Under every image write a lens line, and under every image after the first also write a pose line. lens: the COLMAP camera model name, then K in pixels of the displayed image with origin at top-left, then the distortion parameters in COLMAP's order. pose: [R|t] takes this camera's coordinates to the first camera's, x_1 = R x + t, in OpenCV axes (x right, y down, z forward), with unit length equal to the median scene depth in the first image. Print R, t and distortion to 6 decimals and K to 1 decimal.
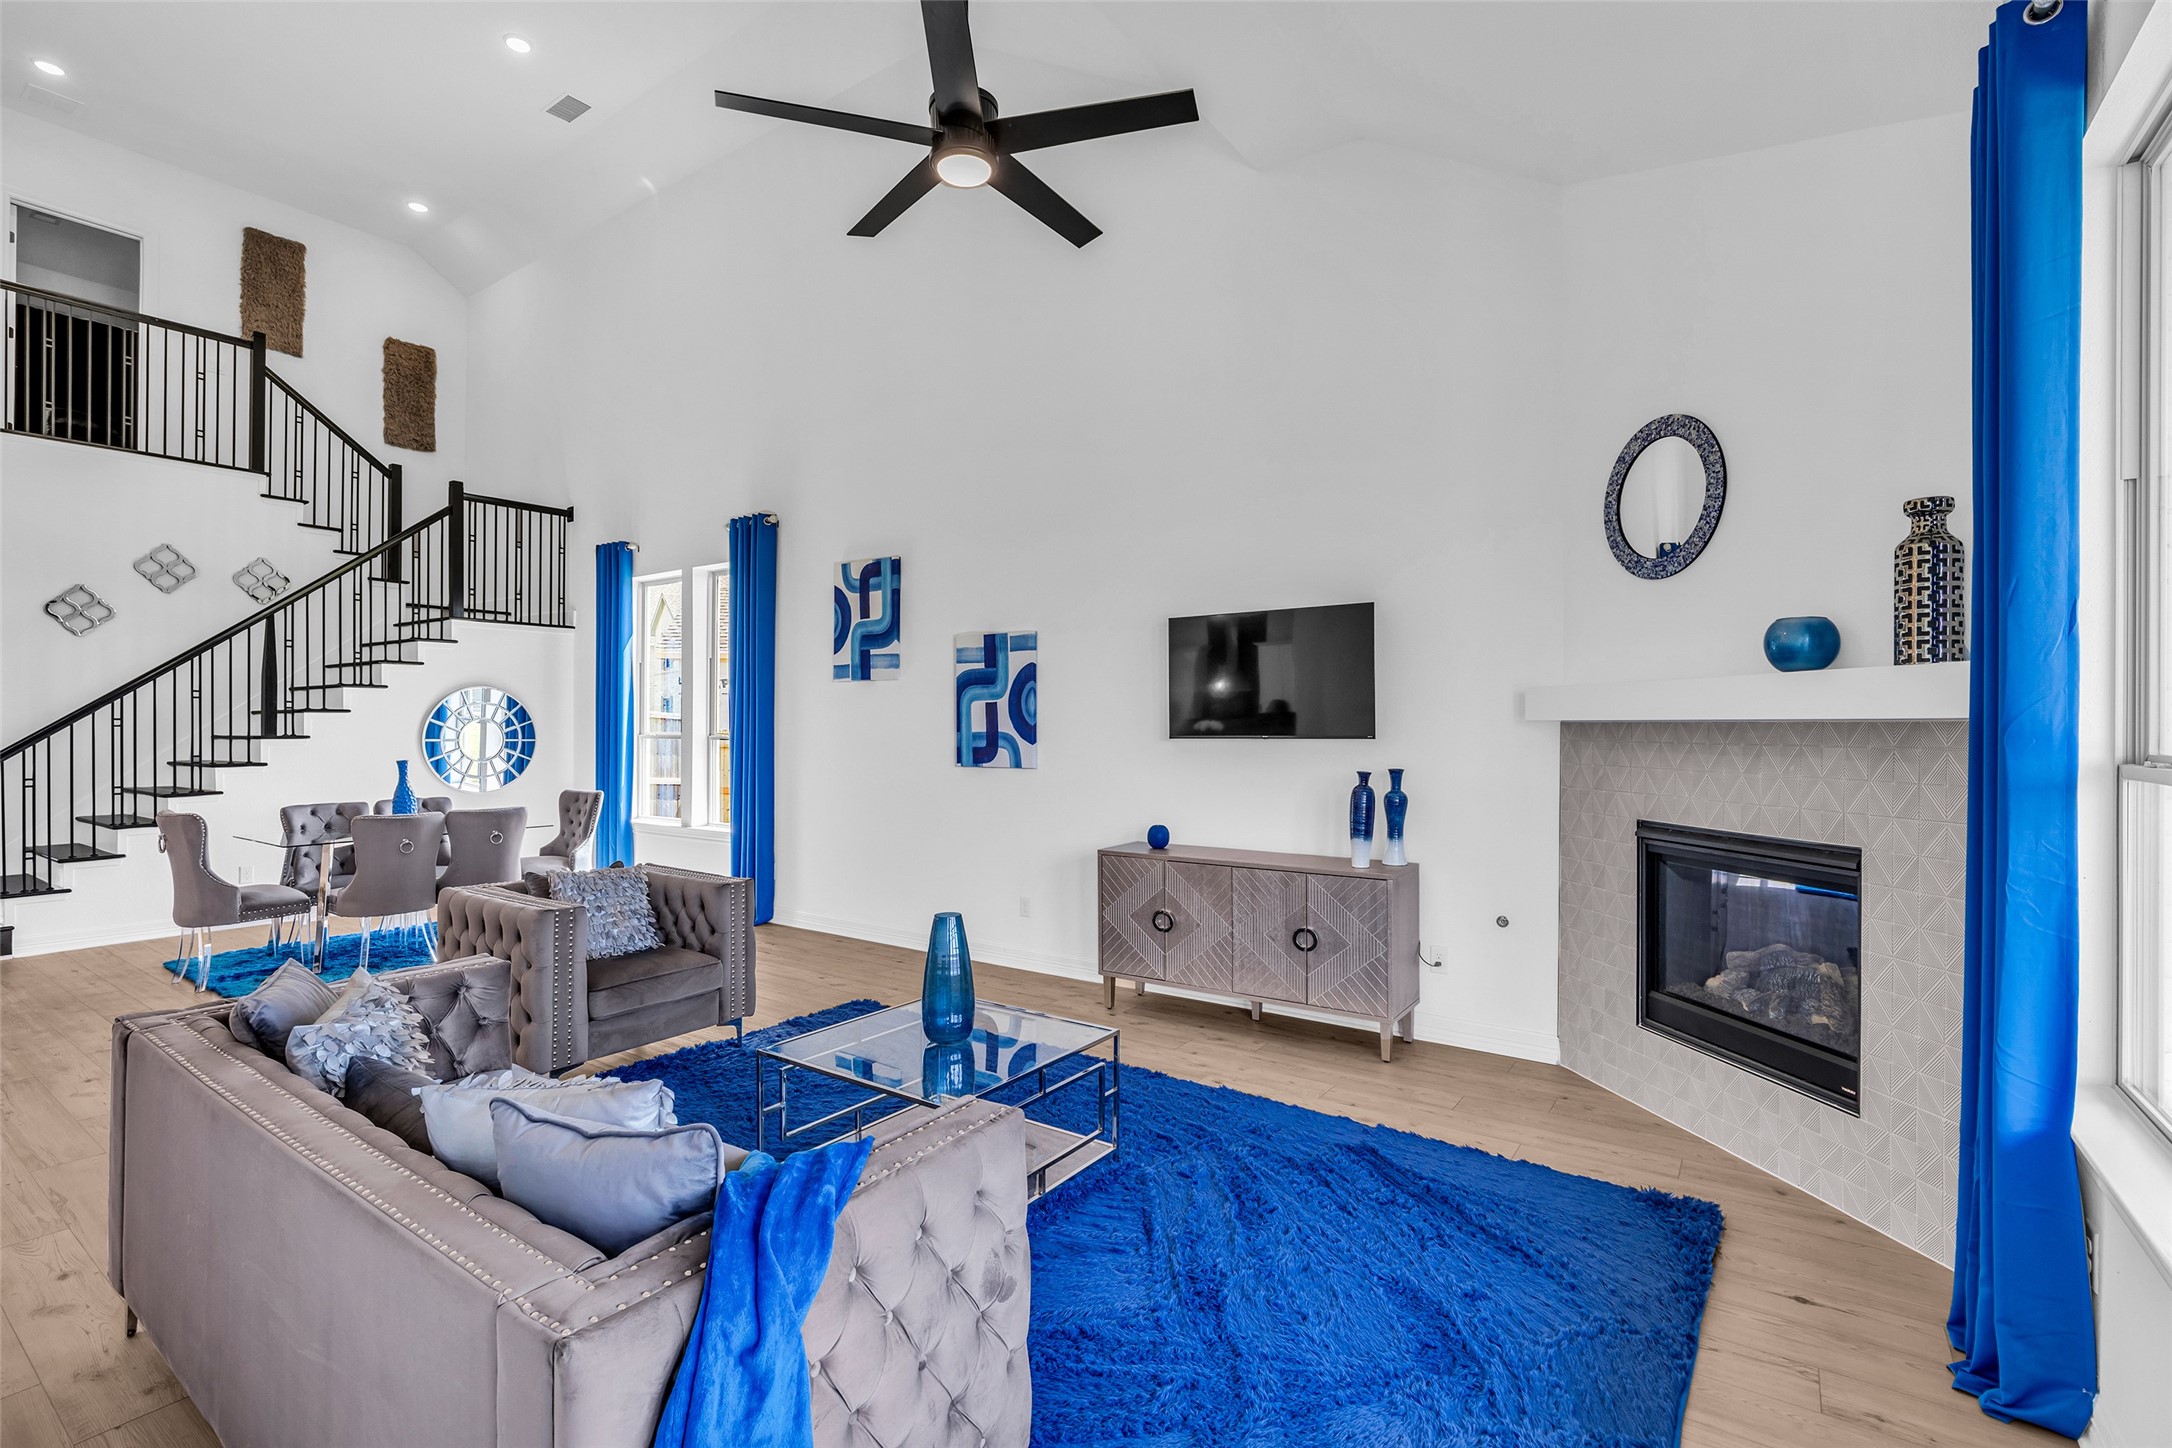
lens RADIAL K [[981.8, 0, 1086.0], [0, 981.8, 724.0], [0, 0, 1]] dist [-0.000021, -0.000038]
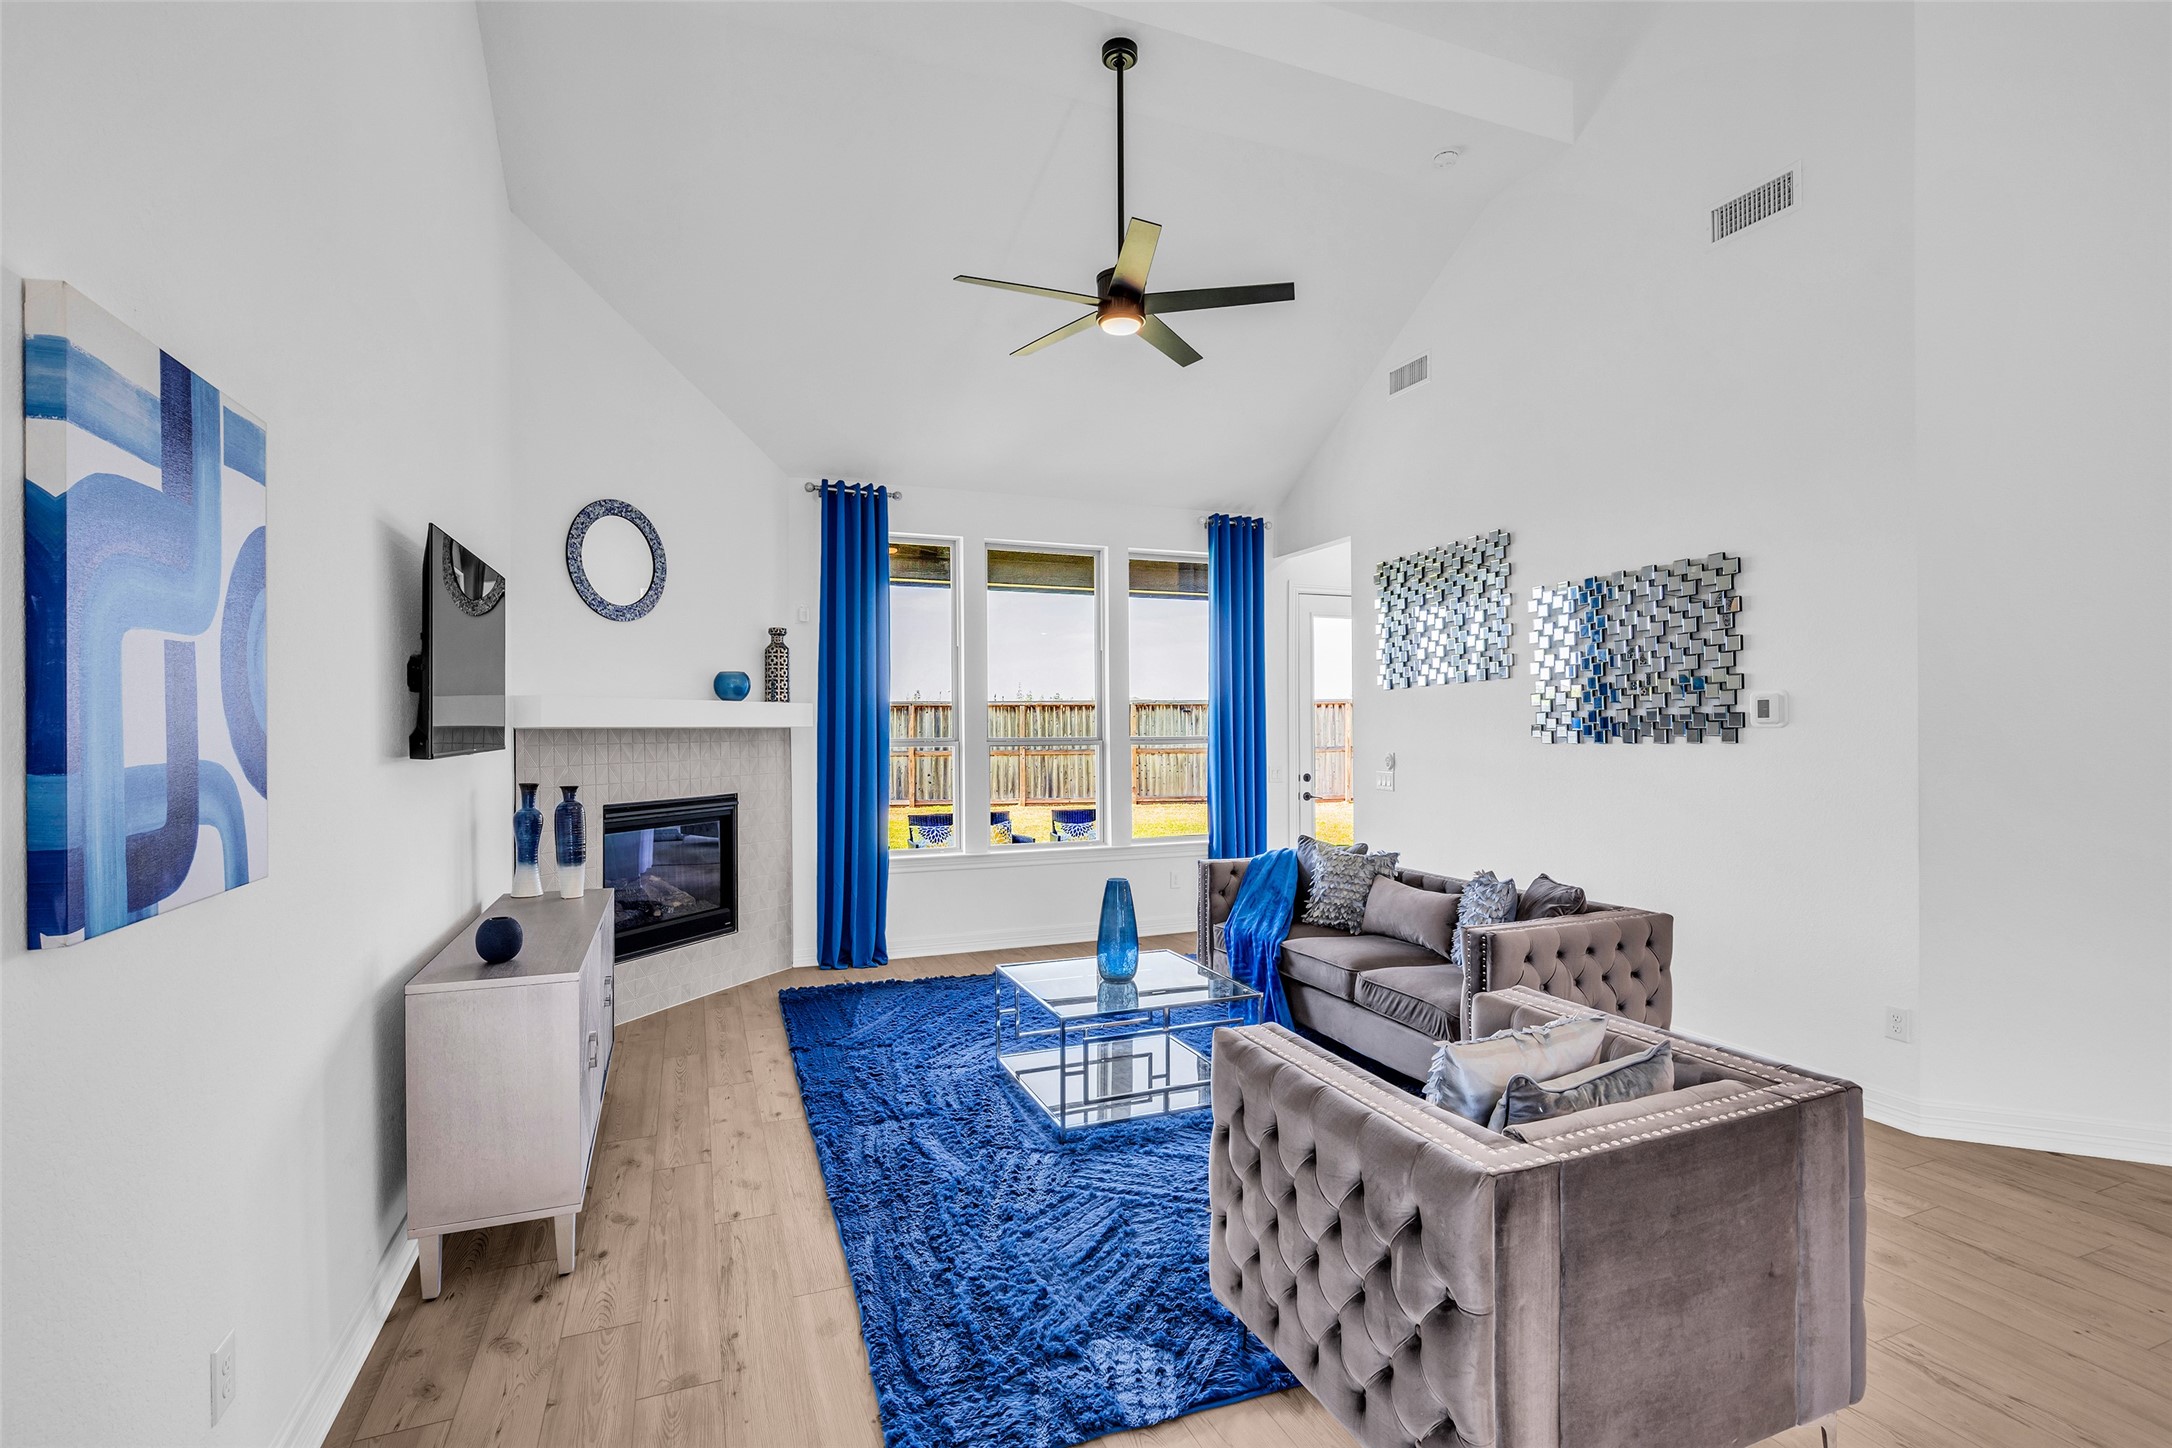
lens RADIAL K [[1013.0, 0, 1108.1], [0, 1013.0, 722.2], [0, 0, 1]] dist [0.002113, 0.000420]
pose [[-0.847456, 0.007780, 0.530809, -0.671484], [0.005386, 0.999967, -0.006057, 0.000088], [-0.530839, -0.002274, -0.847470, 1.712924]]
